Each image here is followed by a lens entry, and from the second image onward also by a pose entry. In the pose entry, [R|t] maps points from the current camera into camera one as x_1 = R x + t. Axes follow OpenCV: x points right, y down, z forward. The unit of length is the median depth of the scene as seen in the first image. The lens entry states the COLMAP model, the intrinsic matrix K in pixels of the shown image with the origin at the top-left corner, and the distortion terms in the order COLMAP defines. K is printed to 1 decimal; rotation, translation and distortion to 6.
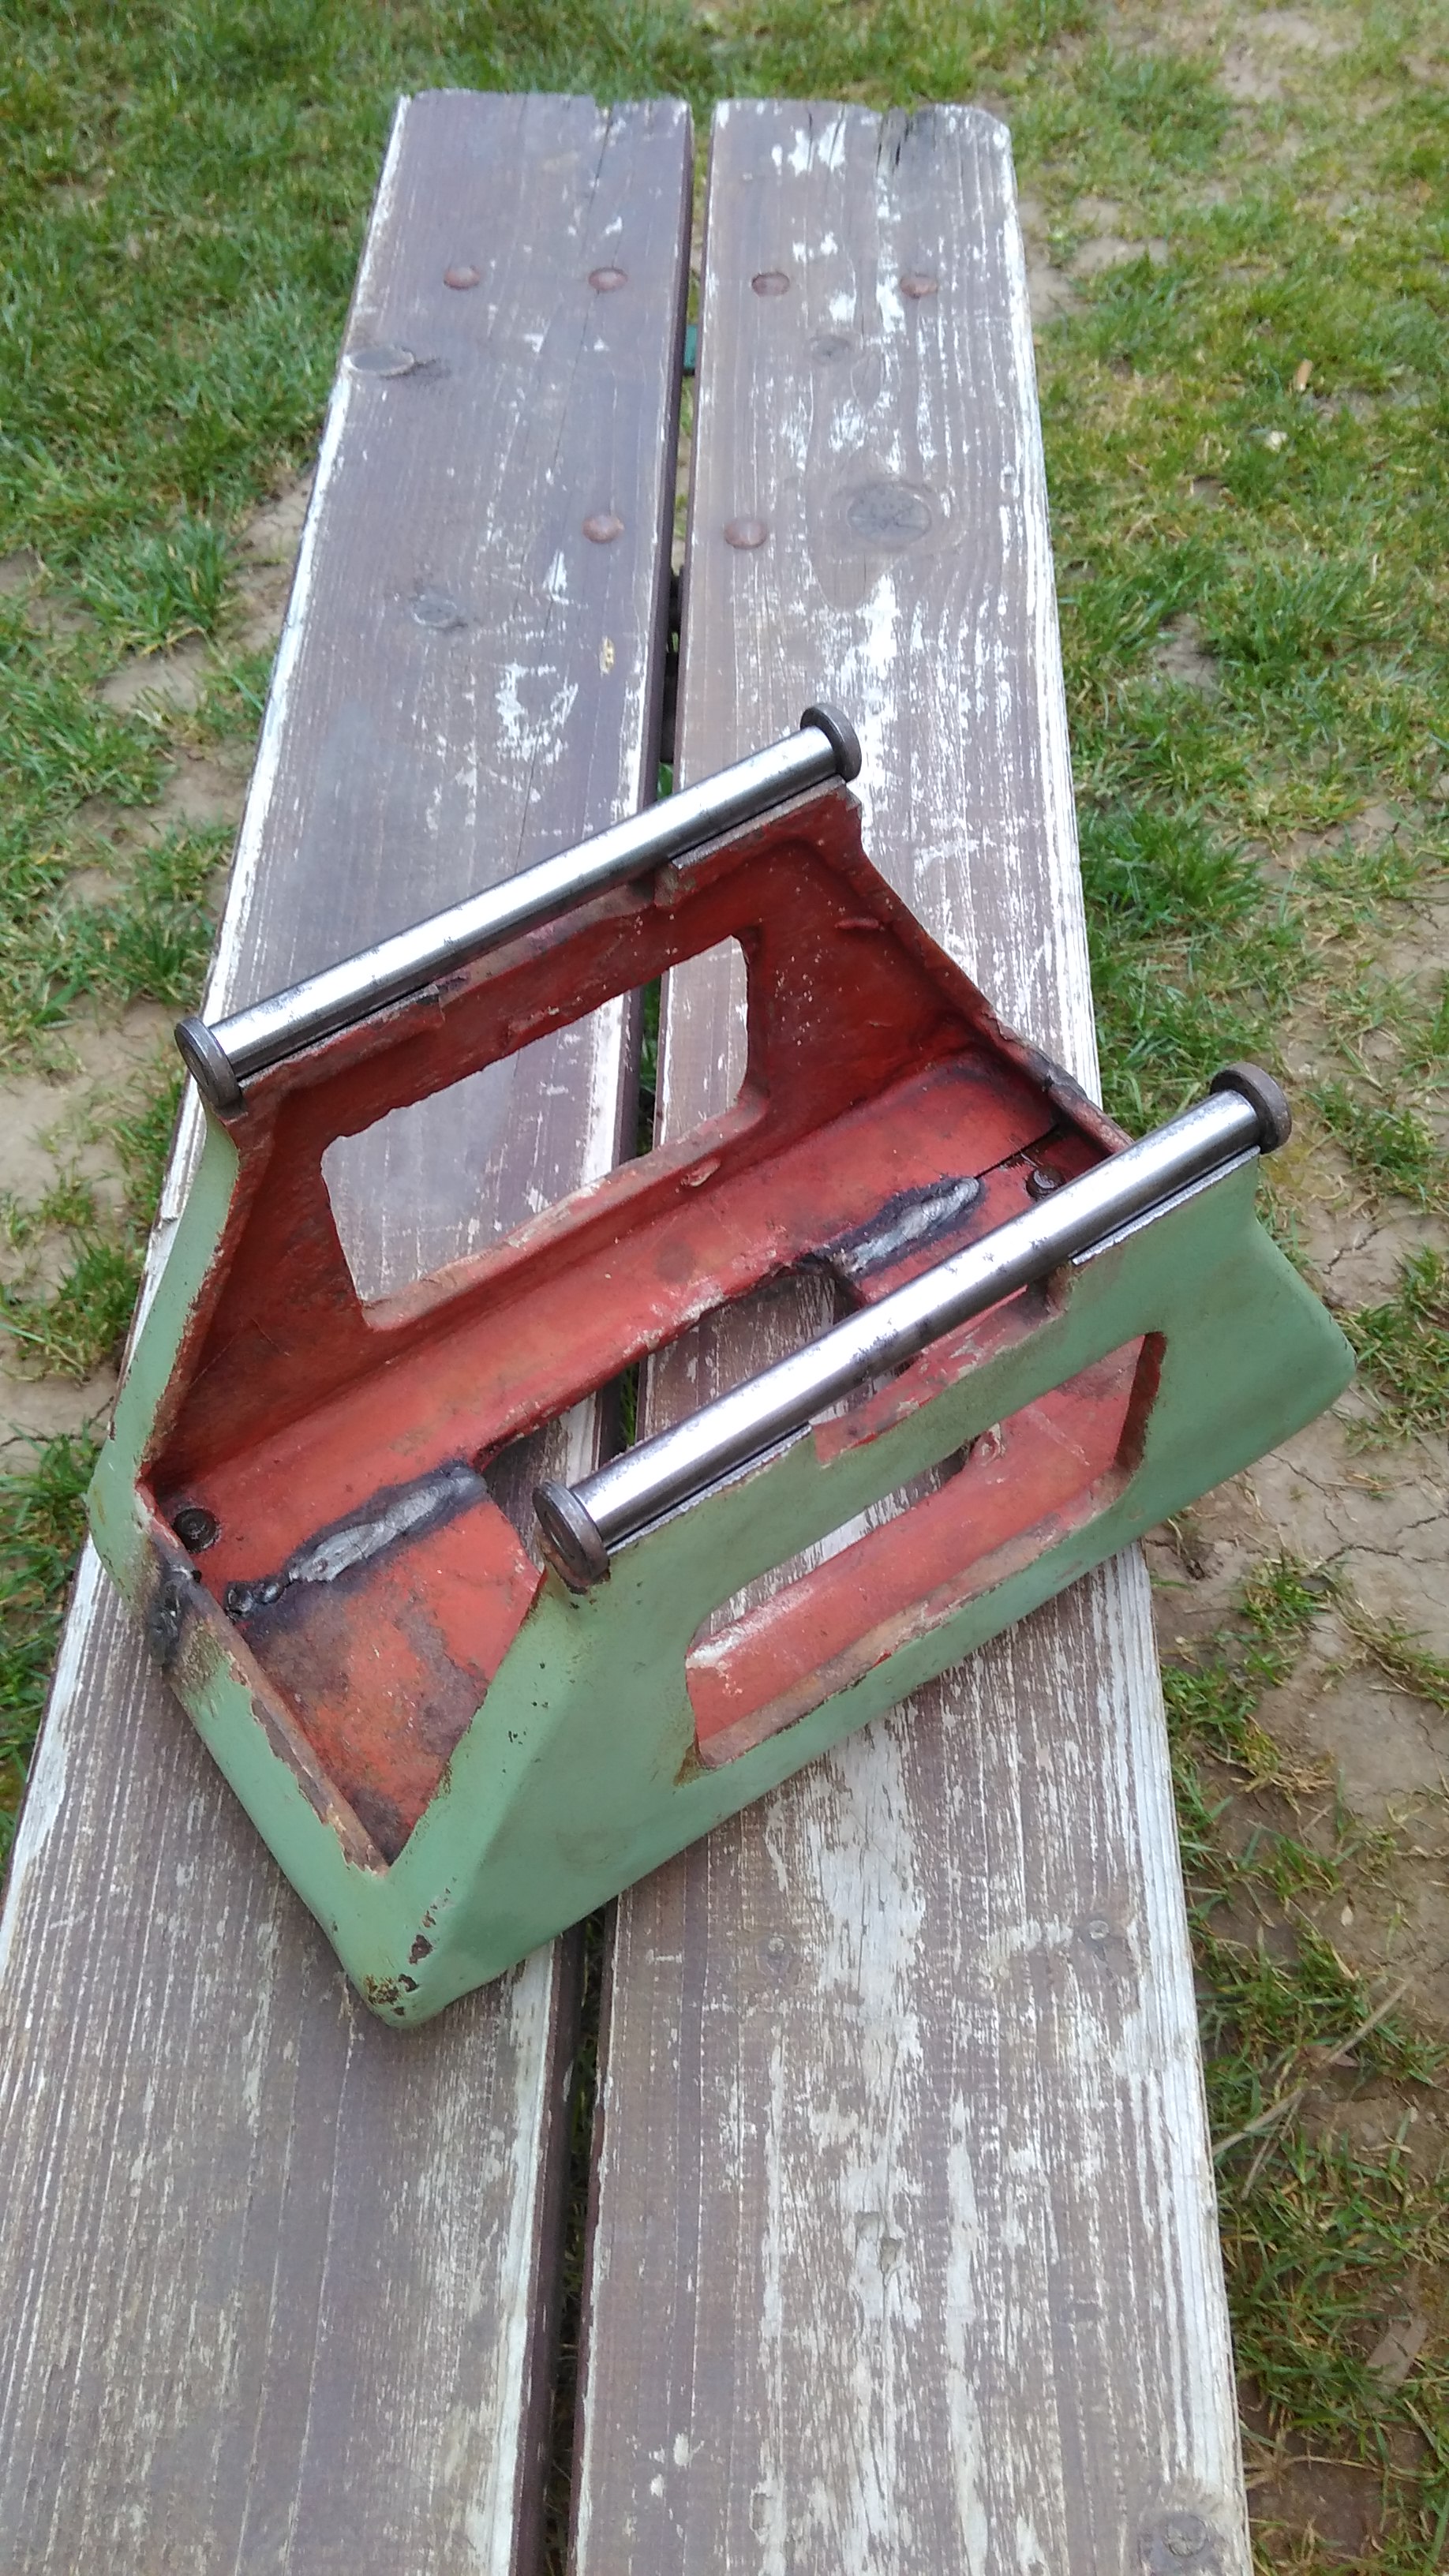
lens RADIAL K [[2341.4, 0, 723.0], [0, 2341.4, 1322.8], [0, 0, 1]] dist [0.192242, -0.342593]
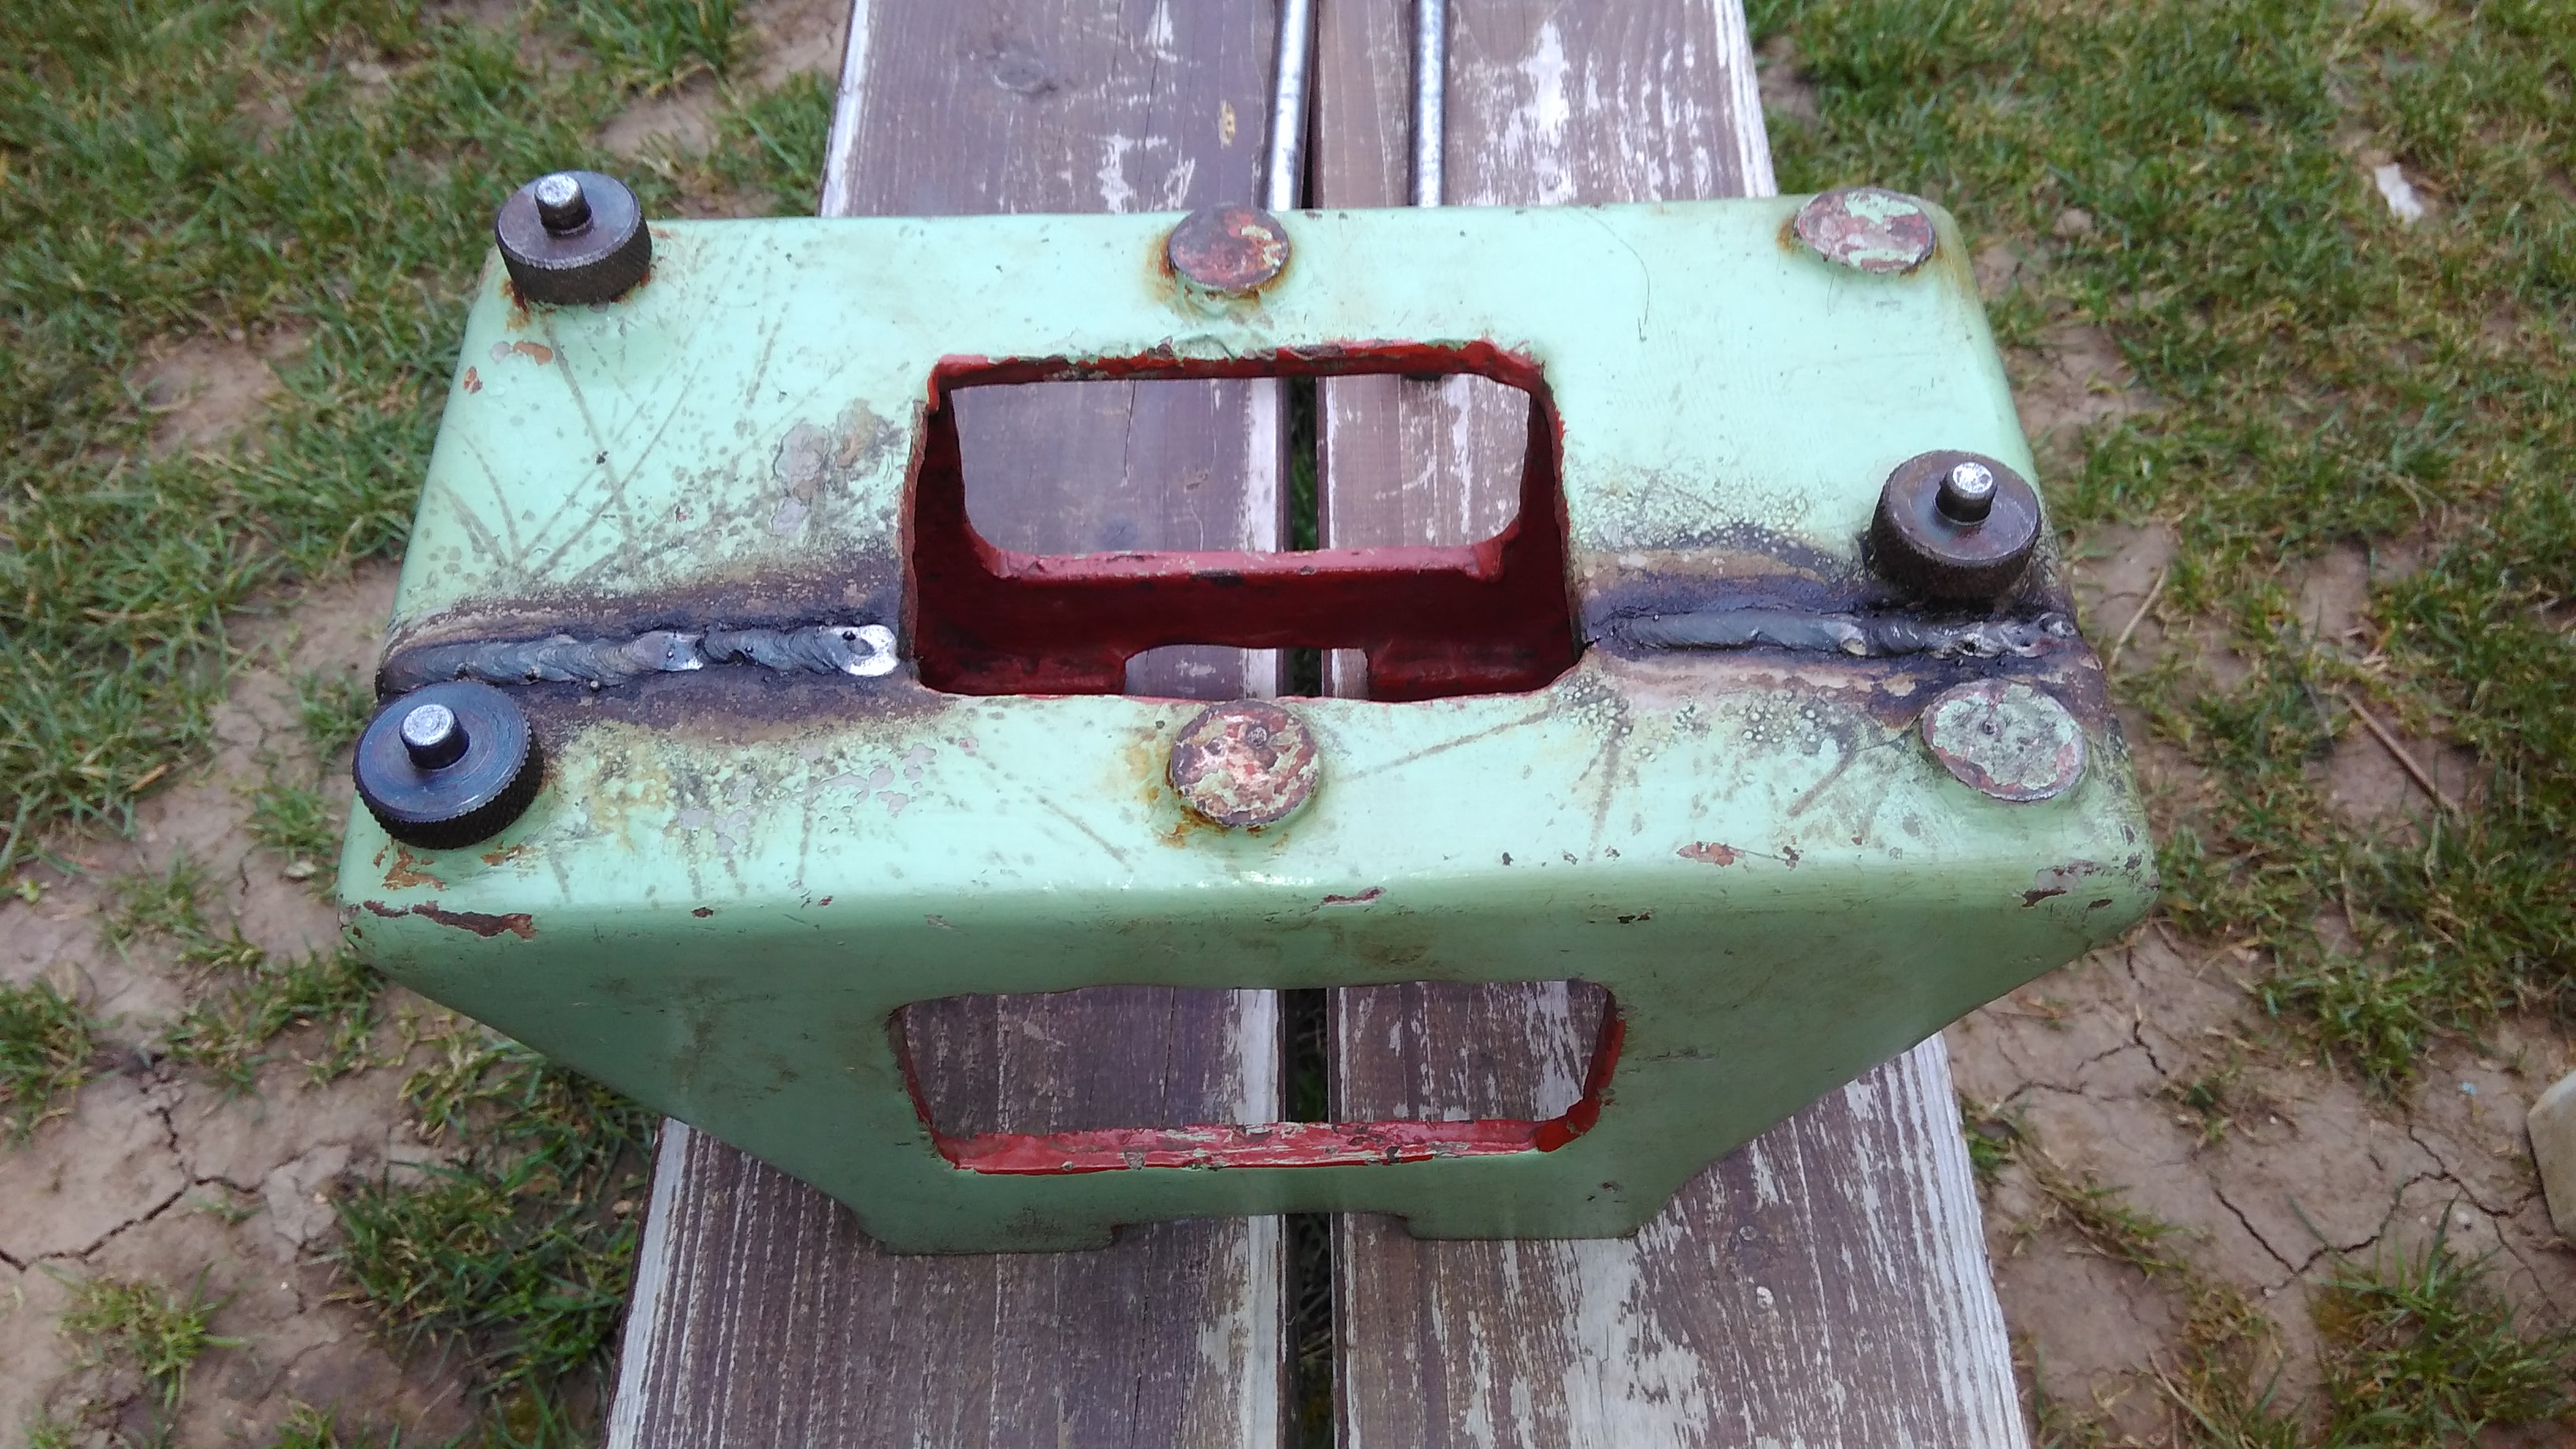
lens RADIAL K [[2341.4, 0, 1288.0], [0, 2341.4, 724.5], [0, 0, 1]] dist [0.192242, -0.342593]
pose [[0.999478, -0.018413, 0.026532, -0.036989], [0.018445, 0.999829, -0.000976, -0.046380], [-0.026509, 0.001465, 0.999647, 0.111464]]
